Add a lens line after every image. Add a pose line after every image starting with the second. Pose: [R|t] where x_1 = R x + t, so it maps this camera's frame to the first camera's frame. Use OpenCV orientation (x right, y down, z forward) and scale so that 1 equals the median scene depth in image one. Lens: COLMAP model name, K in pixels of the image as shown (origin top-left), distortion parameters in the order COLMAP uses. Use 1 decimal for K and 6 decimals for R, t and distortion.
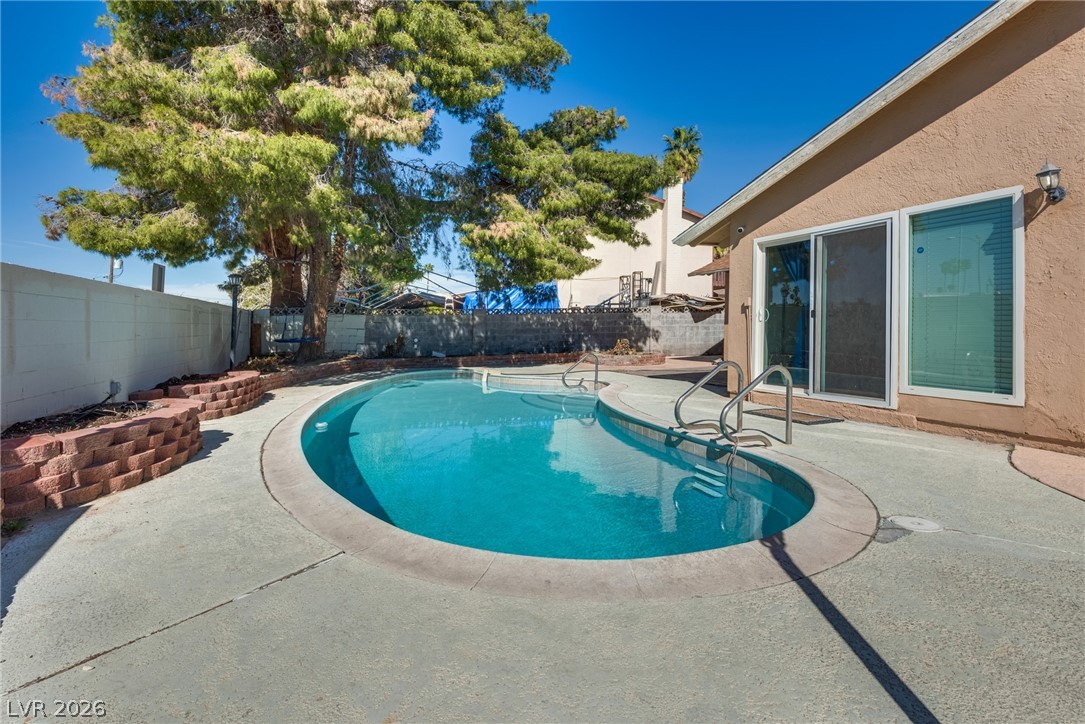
lens RADIAL K [[530.7, 0, 545.4], [0, 530.7, 296.2], [0, 0, 1]] dist [-0.000299, -0.000939]
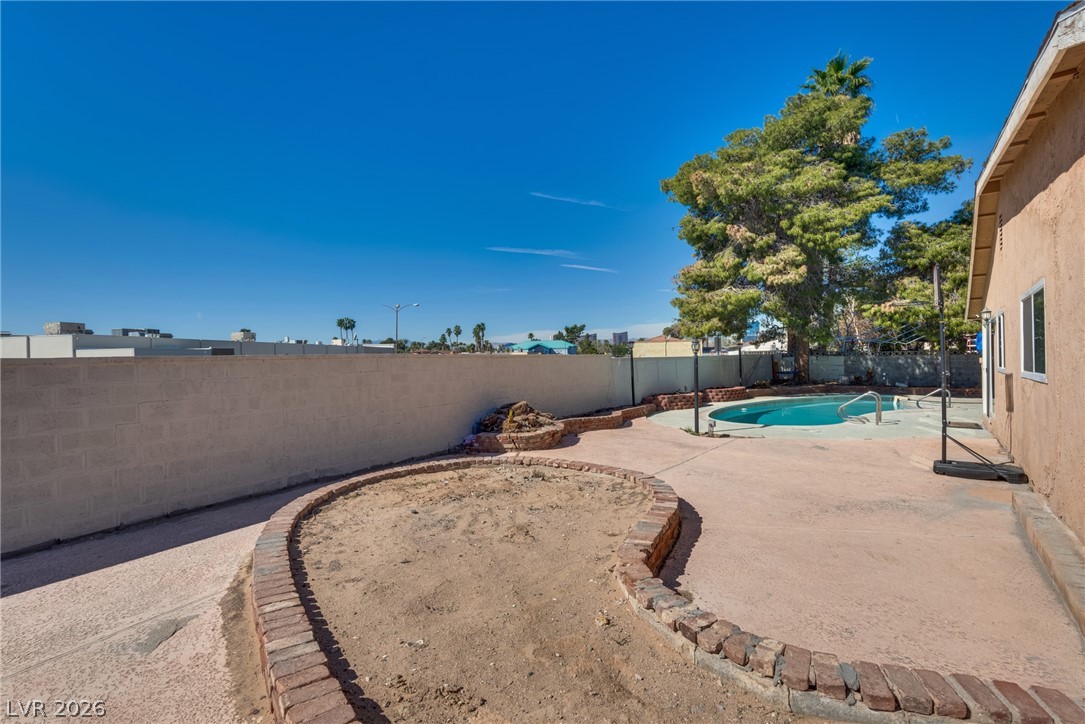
lens RADIAL K [[494.0, 0, 535.8], [0, 494.0, 367.0], [0, 0, 1]] dist [0.033386, -0.018127]
pose [[0.467526, 0.019133, -0.883772, 0.652305], [0.059794, 0.996791, 0.053211, -0.079169], [0.881954, -0.077722, 0.464882, -0.547451]]
